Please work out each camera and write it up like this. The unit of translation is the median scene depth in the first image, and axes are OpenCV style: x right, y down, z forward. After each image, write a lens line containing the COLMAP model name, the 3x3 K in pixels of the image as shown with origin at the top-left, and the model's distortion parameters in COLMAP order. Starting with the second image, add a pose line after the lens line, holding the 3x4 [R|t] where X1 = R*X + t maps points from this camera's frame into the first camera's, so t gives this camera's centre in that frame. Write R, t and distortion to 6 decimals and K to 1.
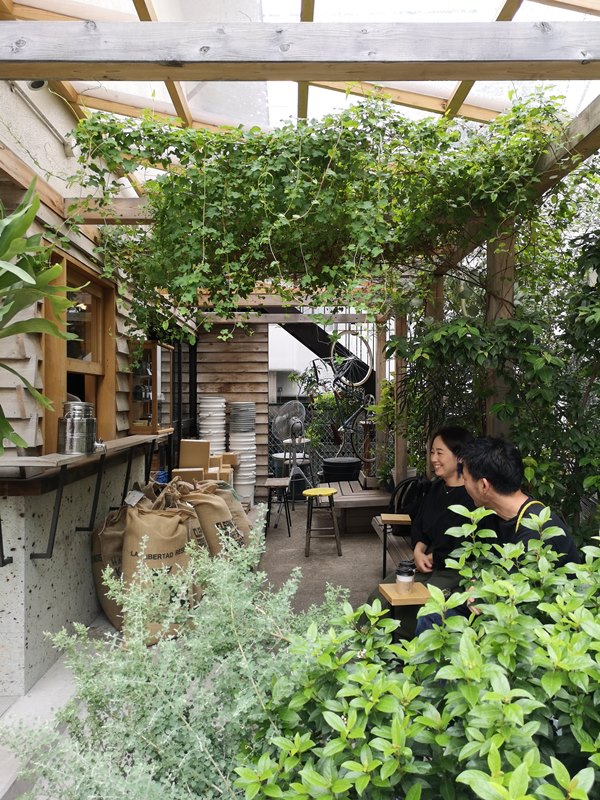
lens RADIAL K [[615.5, 0, 303.1], [0, 615.5, 400.7], [0, 0, 1]] dist [0.054289, -0.050962]
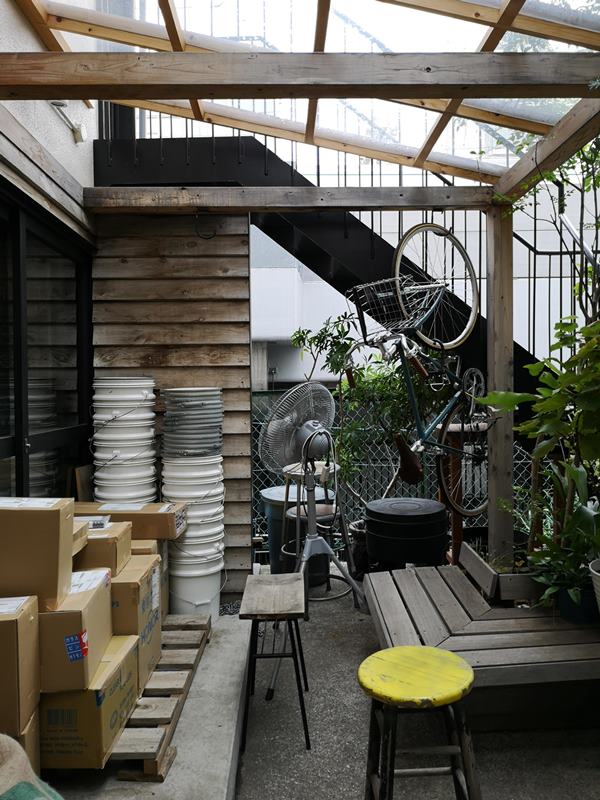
lens RADIAL K [[615.5, 0, 296.4], [0, 615.5, 401.3], [0, 0, 1]] dist [0.054289, -0.050962]
pose [[0.999908, -0.008826, 0.010313, -0.027489], [0.008738, 0.999925, 0.008580, 0.008951], [-0.010388, -0.008489, 0.999910, 0.541904]]
